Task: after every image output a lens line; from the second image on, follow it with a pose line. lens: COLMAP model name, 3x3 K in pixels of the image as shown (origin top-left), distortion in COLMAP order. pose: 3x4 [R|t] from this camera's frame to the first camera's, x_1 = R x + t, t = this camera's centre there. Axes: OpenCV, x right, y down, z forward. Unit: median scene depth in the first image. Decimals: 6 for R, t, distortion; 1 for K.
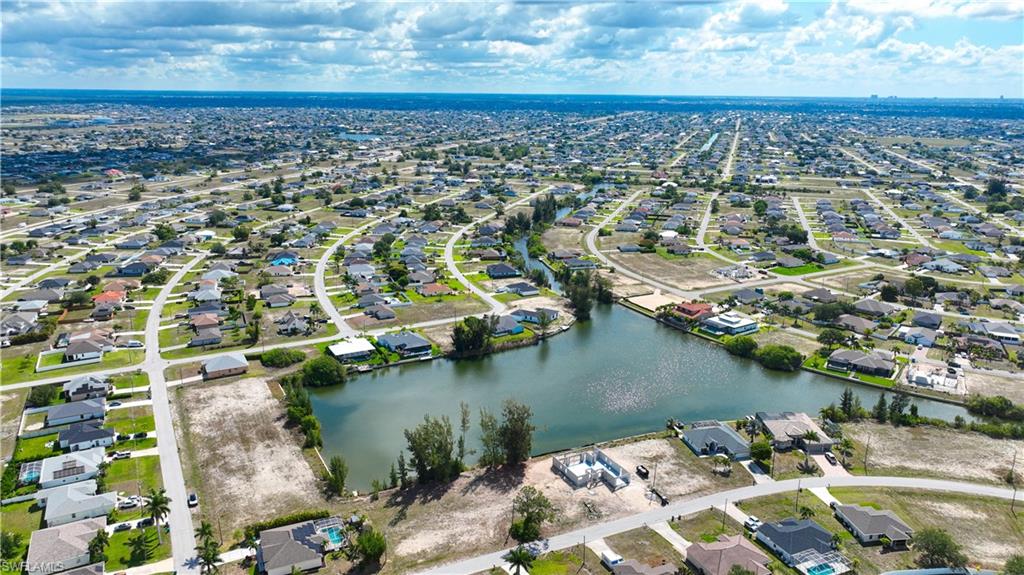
lens RADIAL K [[720.4, 0, 514.7], [0, 720.4, 289.1], [0, 0, 1]] dist [-0.001495, 0.020302]
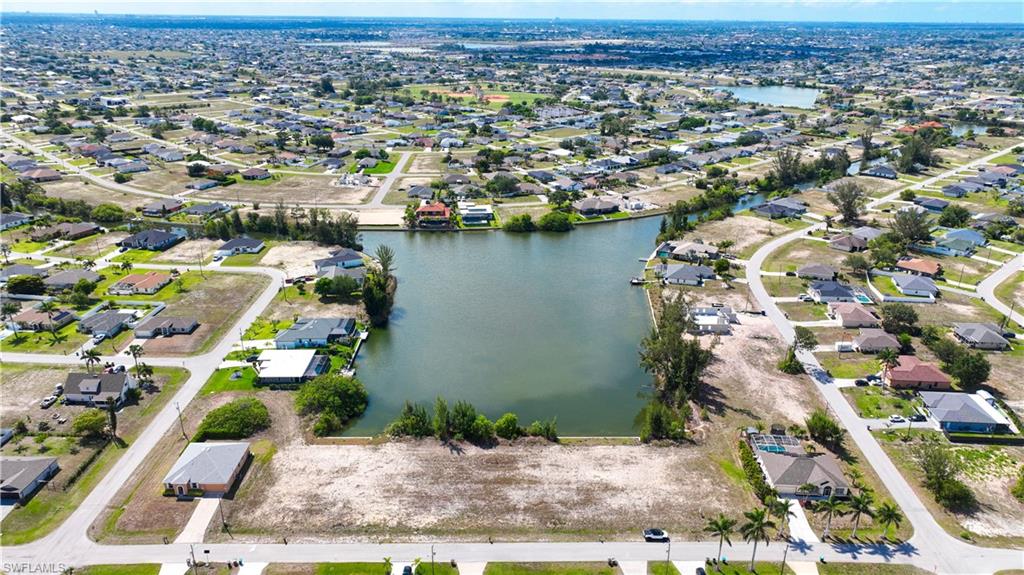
lens RADIAL K [[720.4, 0, 514.7], [0, 720.4, 289.1], [0, 0, 1]] dist [-0.001495, 0.020302]
pose [[0.461269, -0.320926, 0.827187, -0.654771], [0.232492, 0.943436, 0.236382, -0.092500], [-0.856259, 0.083279, 0.509790, 0.462485]]
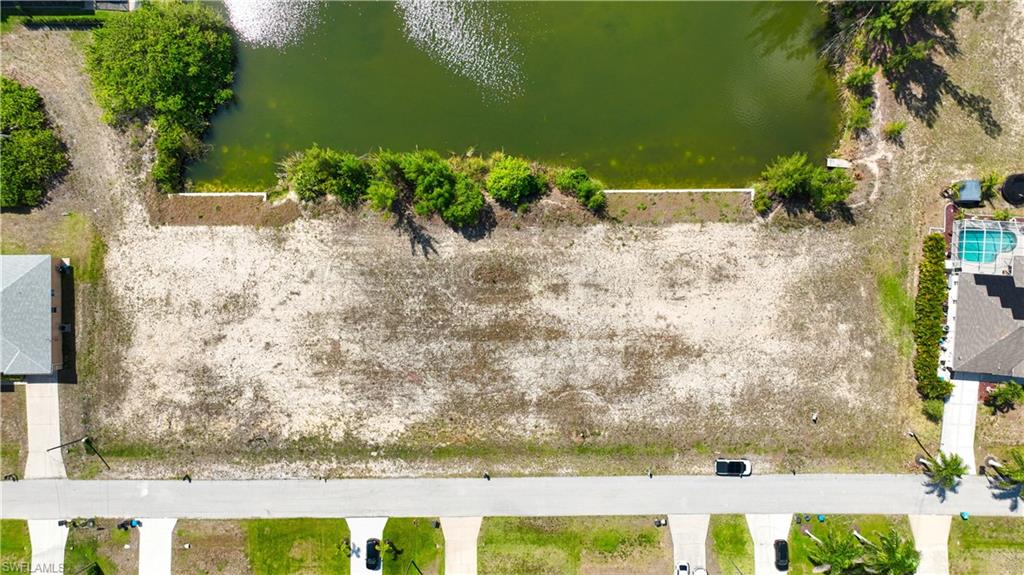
lens RADIAL K [[720.4, 0, 514.7], [0, 720.4, 289.1], [0, 0, 1]] dist [-0.001495, 0.020302]
pose [[0.469774, -0.882778, -0.003863, -0.257865], [0.245034, 0.126189, 0.961267, -0.143367], [-0.848098, -0.452525, 0.275591, 0.661945]]
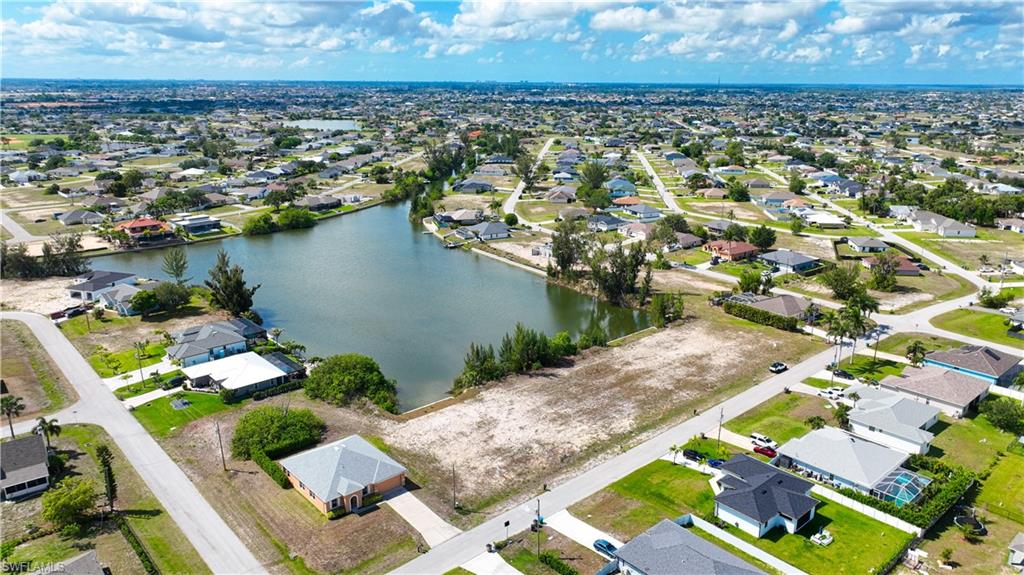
lens RADIAL K [[720.4, 0, 514.7], [0, 720.4, 289.1], [0, 0, 1]] dist [-0.001495, 0.020302]
pose [[-0.232006, -0.282512, 0.930785, -0.702307], [0.252735, 0.906523, 0.338144, -0.086577], [-0.939307, 0.313693, -0.138918, 0.864154]]
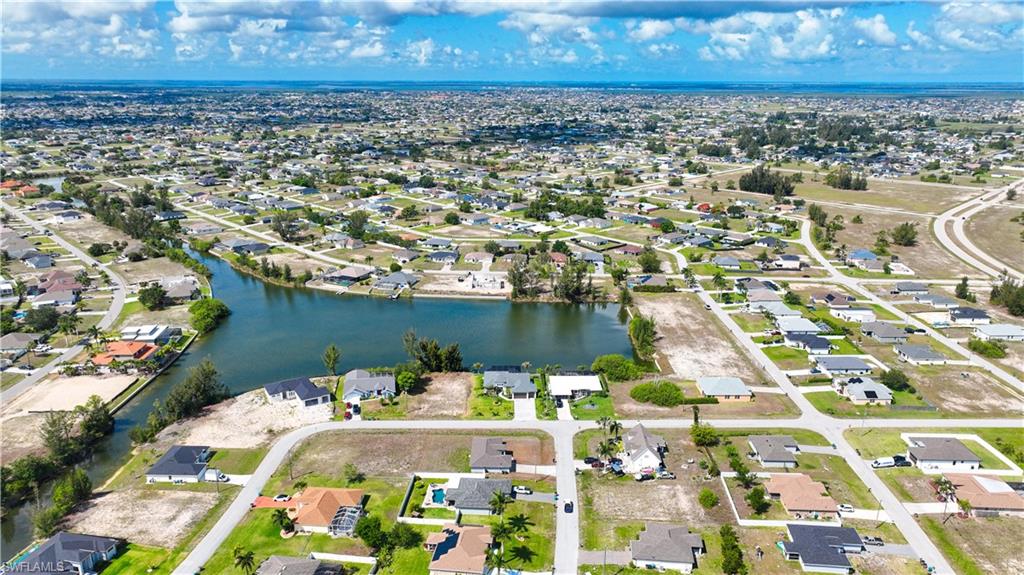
lens RADIAL K [[720.4, 0, 514.7], [0, 720.4, 289.1], [0, 0, 1]] dist [-0.001495, 0.020302]
pose [[-0.885619, -0.142881, 0.441887, -0.500036], [0.113259, 0.856319, 0.503876, -0.416343], [-0.450391, 0.496289, -0.742190, 1.554832]]
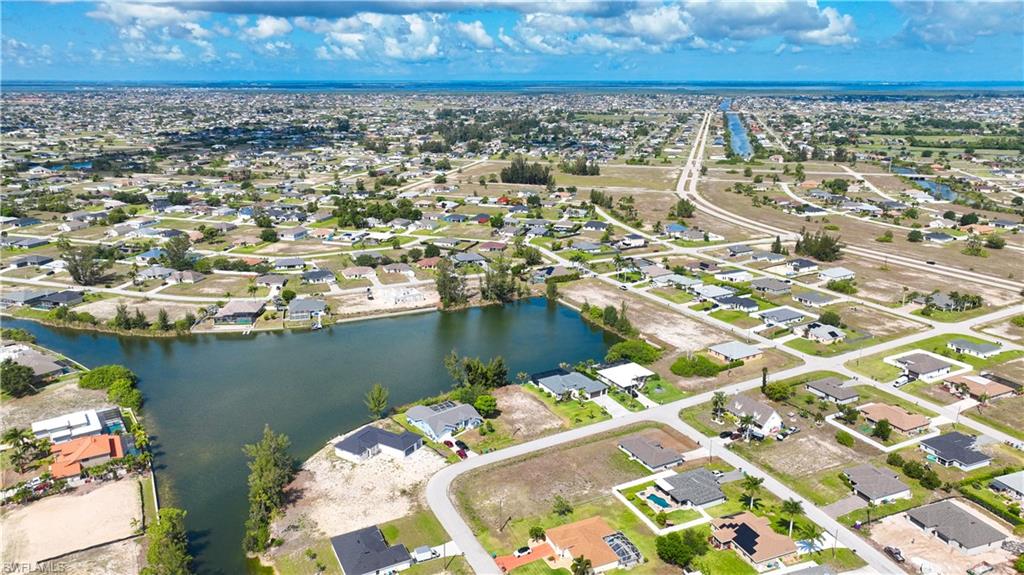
lens RADIAL K [[720.4, 0, 514.7], [0, 720.4, 289.1], [0, 0, 1]] dist [-0.001495, 0.020302]
pose [[-0.999718, -0.003370, -0.023500, -0.076705], [-0.015294, 0.848517, 0.528946, -0.433131], [0.018158, 0.529157, -0.848330, 1.630944]]
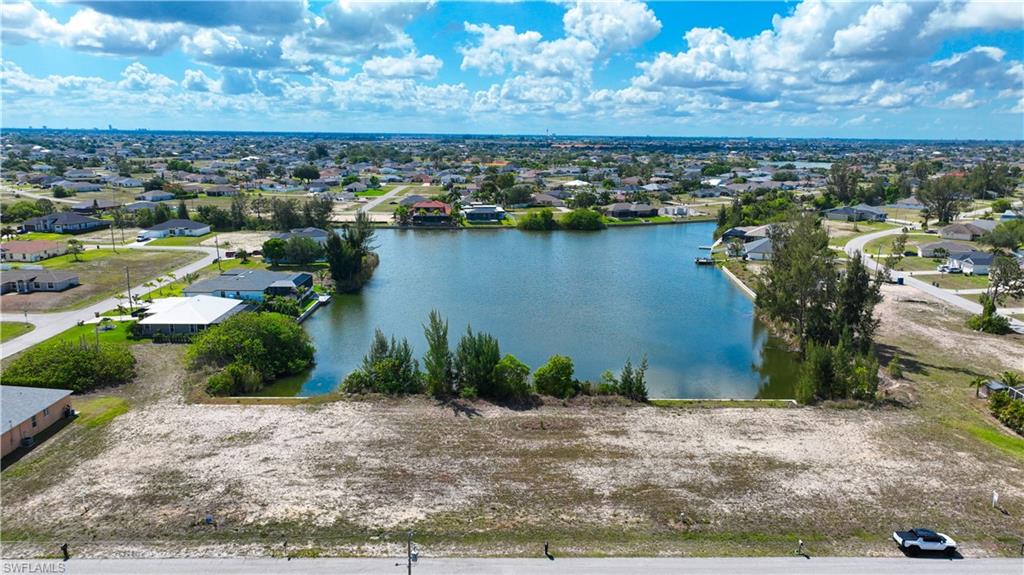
lens RADIAL K [[720.4, 0, 514.7], [0, 720.4, 289.1], [0, 0, 1]] dist [-0.001495, 0.020302]
pose [[0.458673, -0.191604, 0.867702, -0.496288], [0.230471, 0.968713, 0.092081, 0.072314], [-0.858197, 0.157745, 0.488481, 0.622056]]
